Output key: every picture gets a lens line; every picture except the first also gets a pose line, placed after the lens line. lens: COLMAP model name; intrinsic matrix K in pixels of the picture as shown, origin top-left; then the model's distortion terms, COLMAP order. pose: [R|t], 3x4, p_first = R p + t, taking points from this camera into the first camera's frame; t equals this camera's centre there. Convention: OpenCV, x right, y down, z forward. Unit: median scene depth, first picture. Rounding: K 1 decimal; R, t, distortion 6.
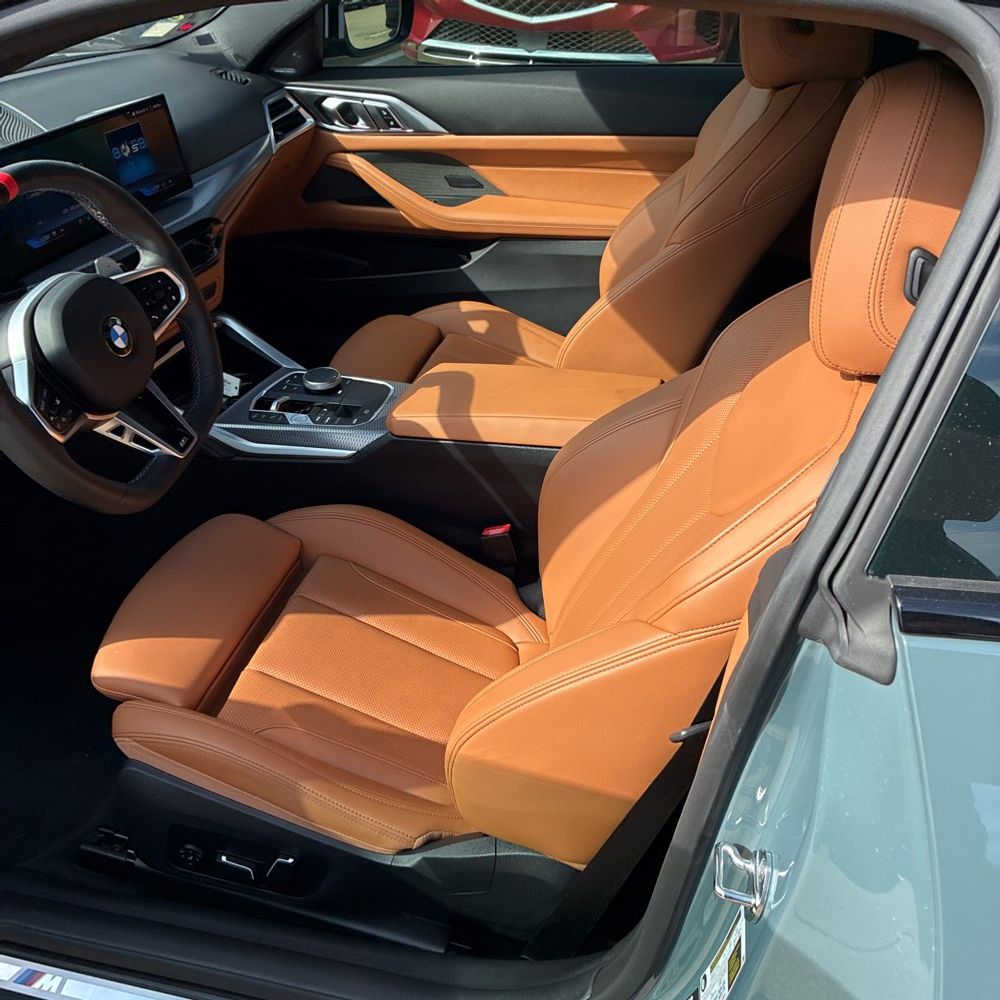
lens RADIAL K [[1012.4, 0, 477.1], [0, 1012.4, 498.8], [0, 0, 1]] dist [0.019081, 0.020870]
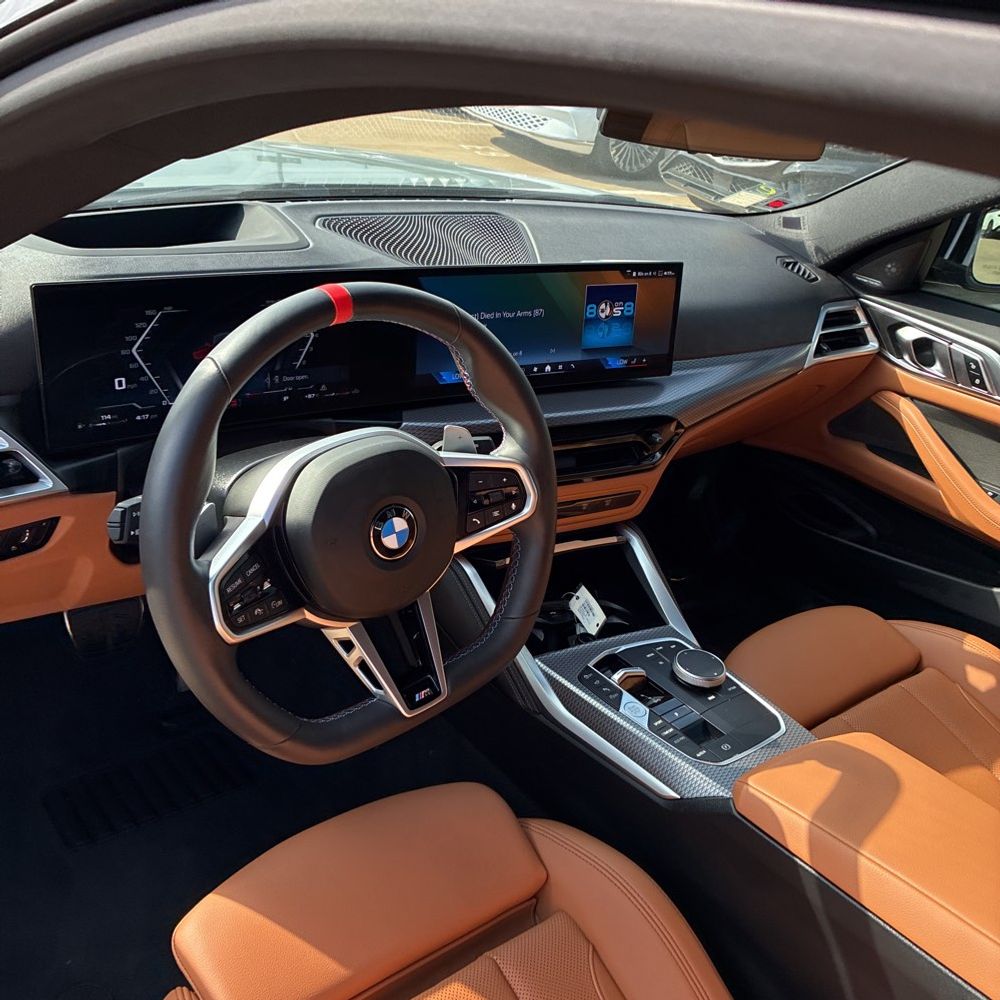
lens RADIAL K [[1012.4, 0, 477.1], [0, 1012.4, 498.8], [0, 0, 1]] dist [0.019081, 0.020870]
pose [[0.791151, 0.380492, -0.478859, 0.017008], [-0.450582, 0.892023, -0.035649, -0.102833], [0.413589, 0.243969, 0.877168, 0.217380]]
